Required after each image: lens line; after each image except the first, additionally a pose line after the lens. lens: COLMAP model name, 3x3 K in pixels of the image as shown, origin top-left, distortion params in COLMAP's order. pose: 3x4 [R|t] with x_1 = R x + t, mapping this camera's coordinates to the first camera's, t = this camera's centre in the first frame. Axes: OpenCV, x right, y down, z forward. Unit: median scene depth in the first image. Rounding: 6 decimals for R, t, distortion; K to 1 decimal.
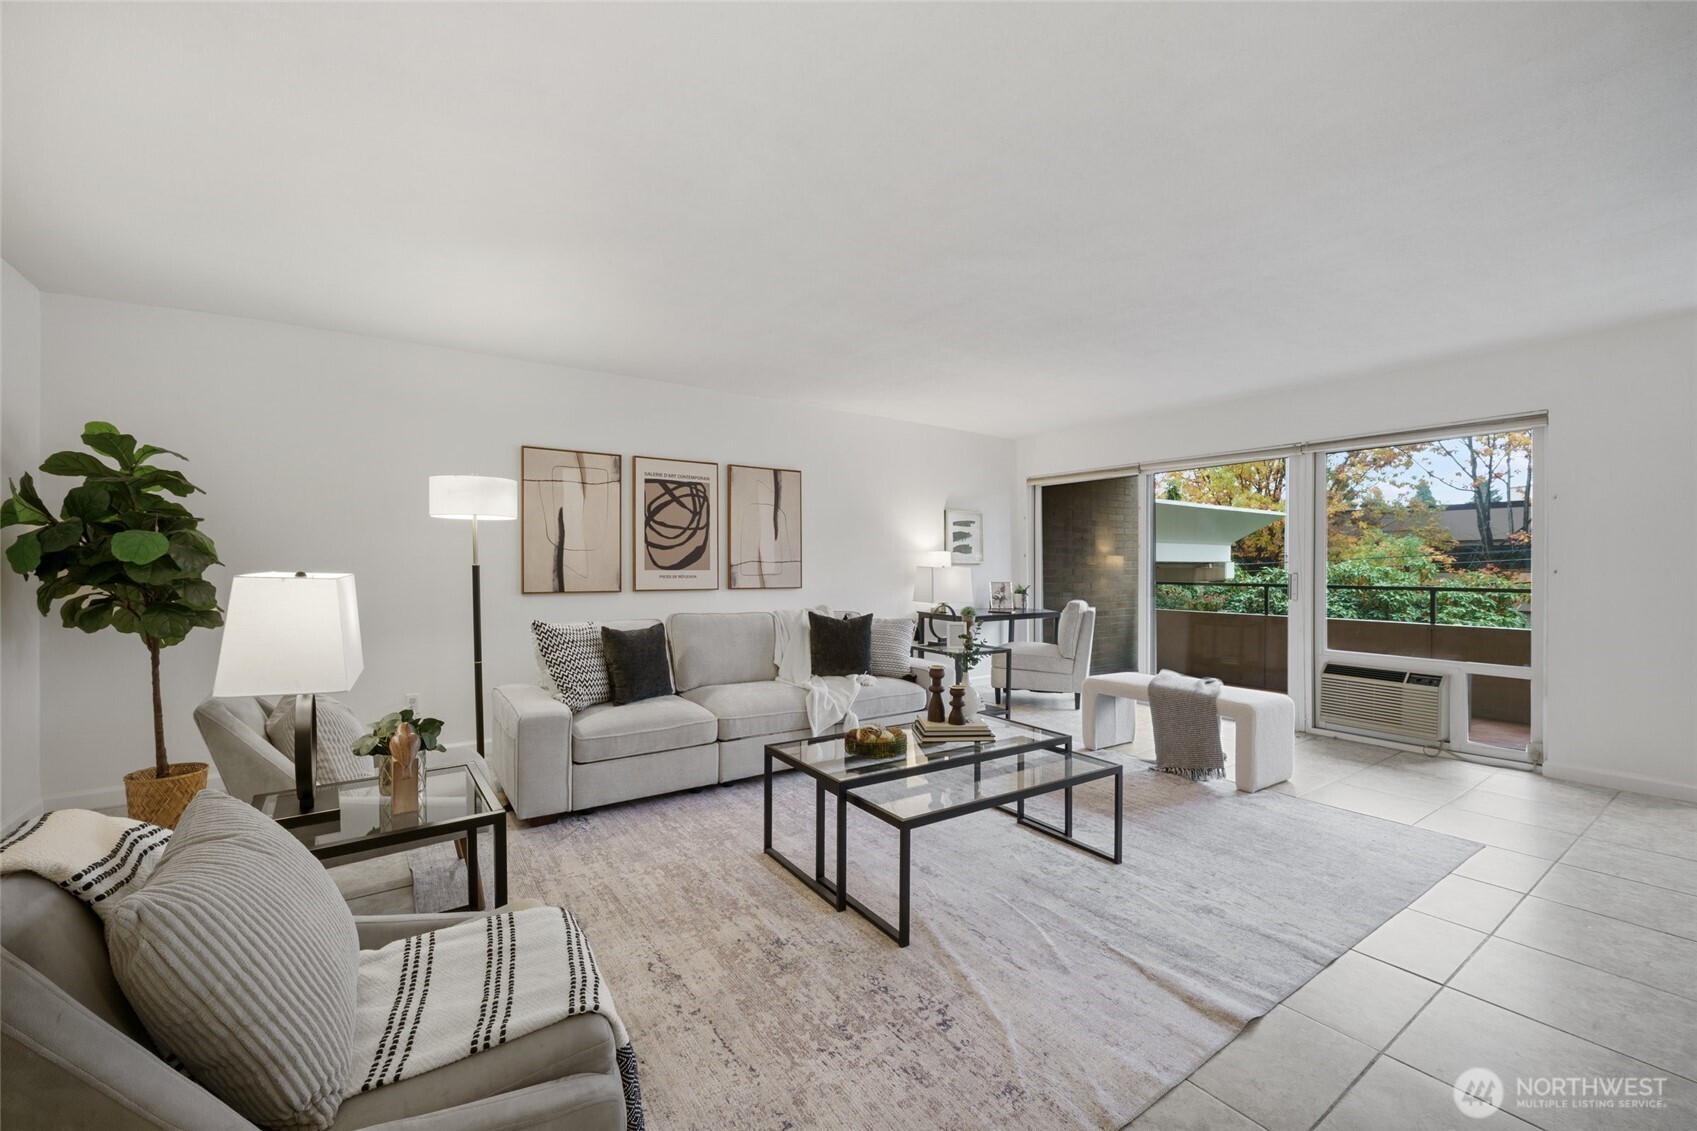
lens RADIAL K [[681.2, 0, 842.1], [0, 681.2, 572.9], [0, 0, 1]] dist [-0.010036, -0.000119]
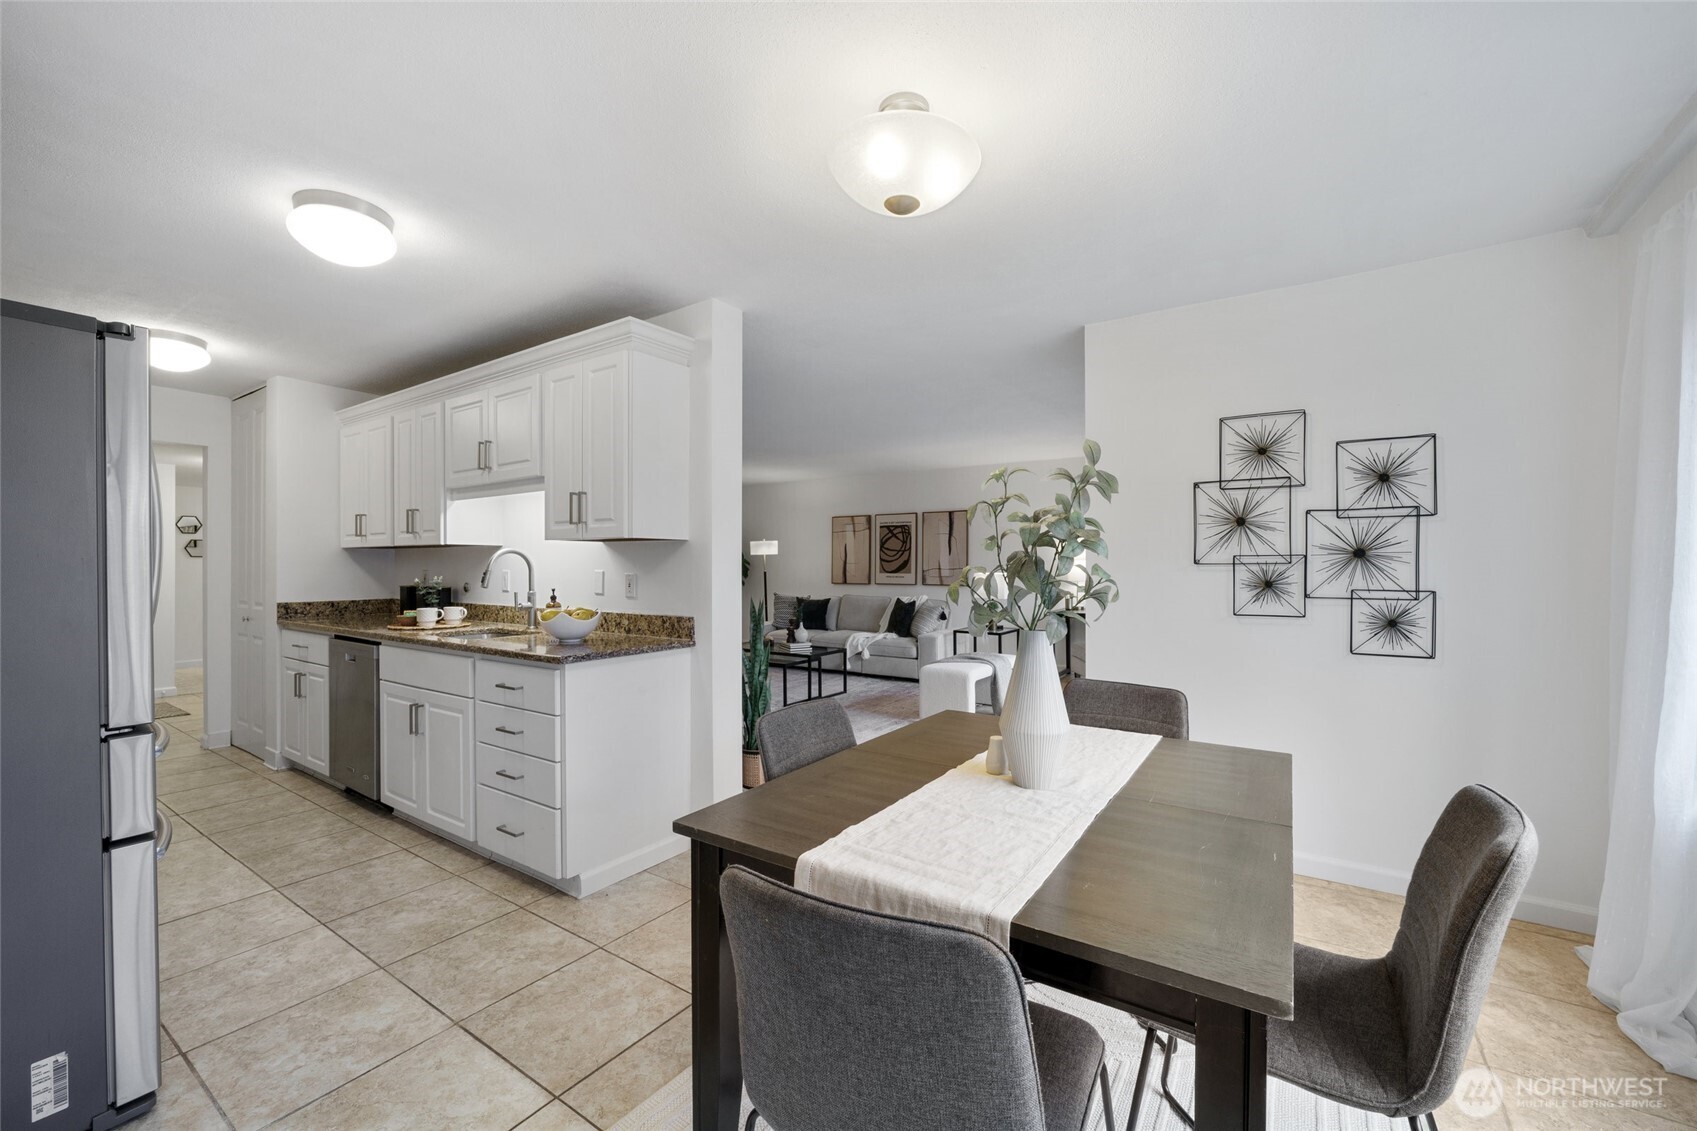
lens RADIAL K [[681.2, 0, 842.1], [0, 681.2, 572.9], [0, 0, 1]] dist [-0.010036, -0.000119]
pose [[0.357763, 0.010408, -0.933755, 1.388019], [-0.007357, 0.999938, 0.008328, -0.019248], [0.933784, 0.003890, 0.357817, 0.195623]]
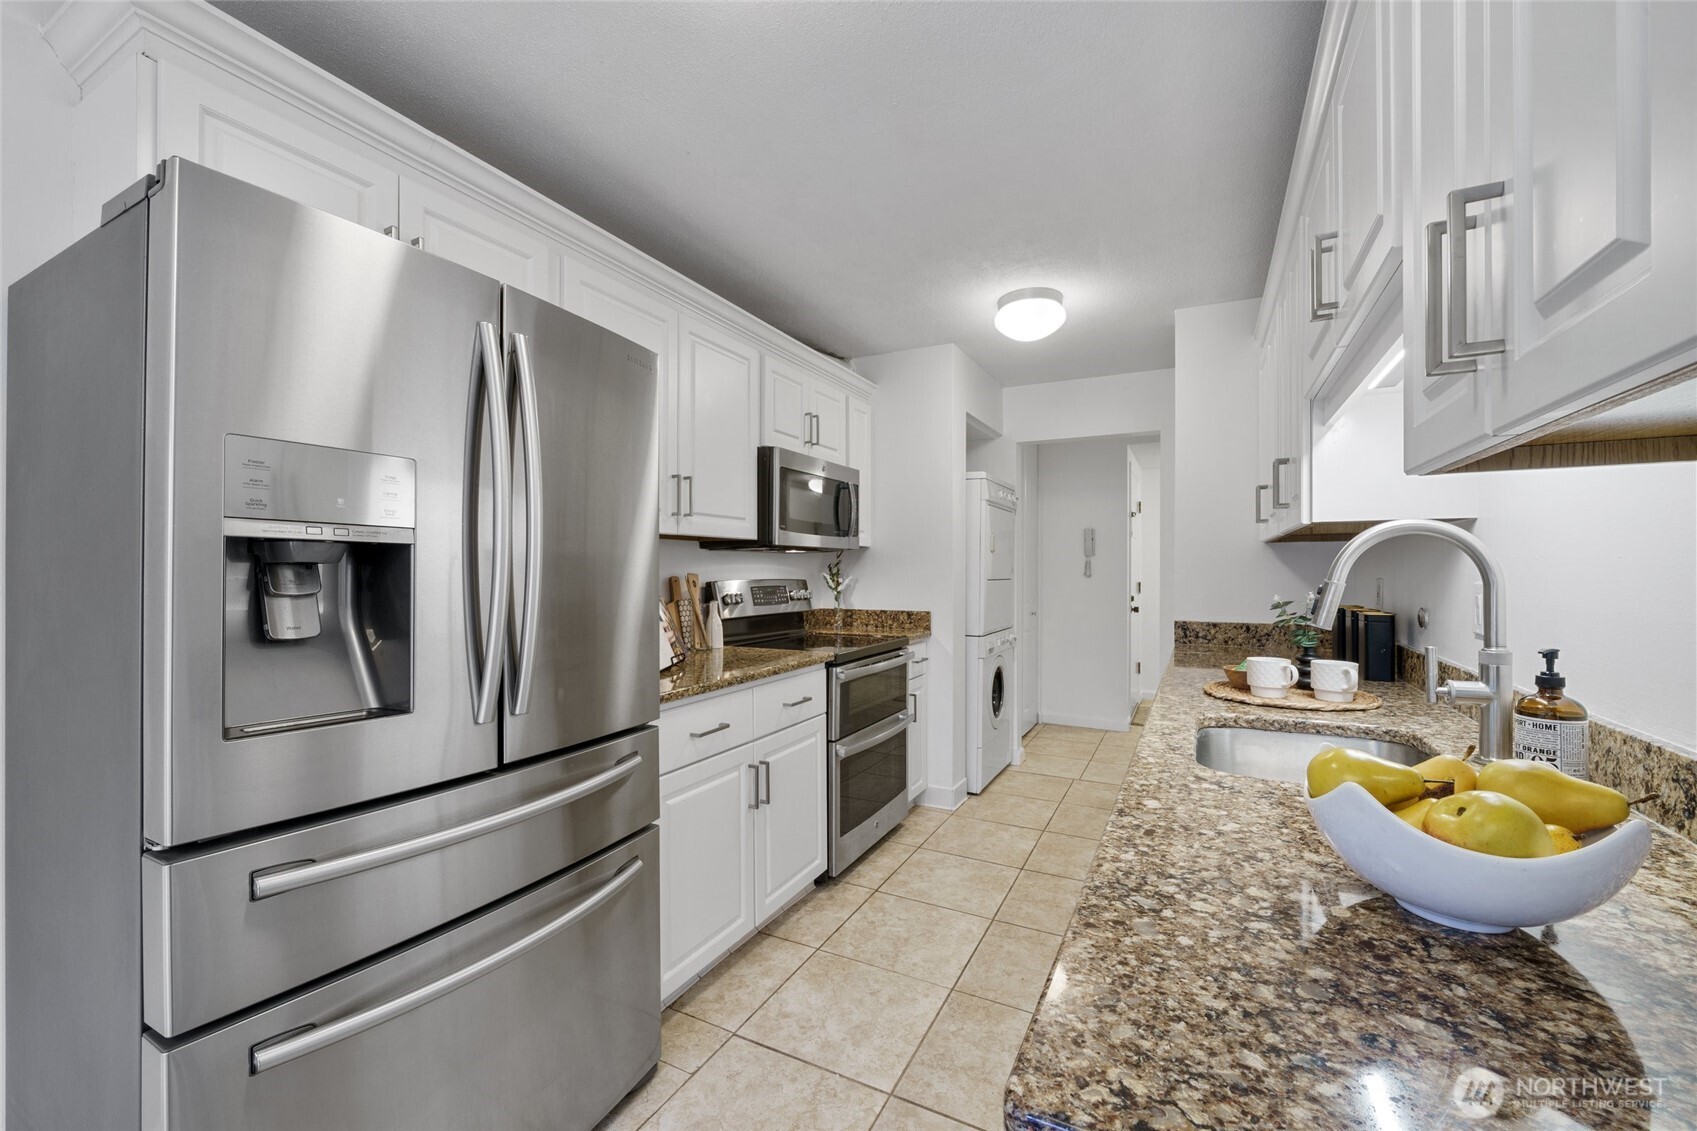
lens RADIAL K [[681.2, 0, 842.1], [0, 681.2, 572.9], [0, 0, 1]] dist [-0.010036, -0.000119]
pose [[-0.884409, 0.004332, -0.466693, 0.903506], [-0.000753, 0.999942, 0.010710, -0.020260], [0.466713, 0.009824, -0.884354, 0.248686]]
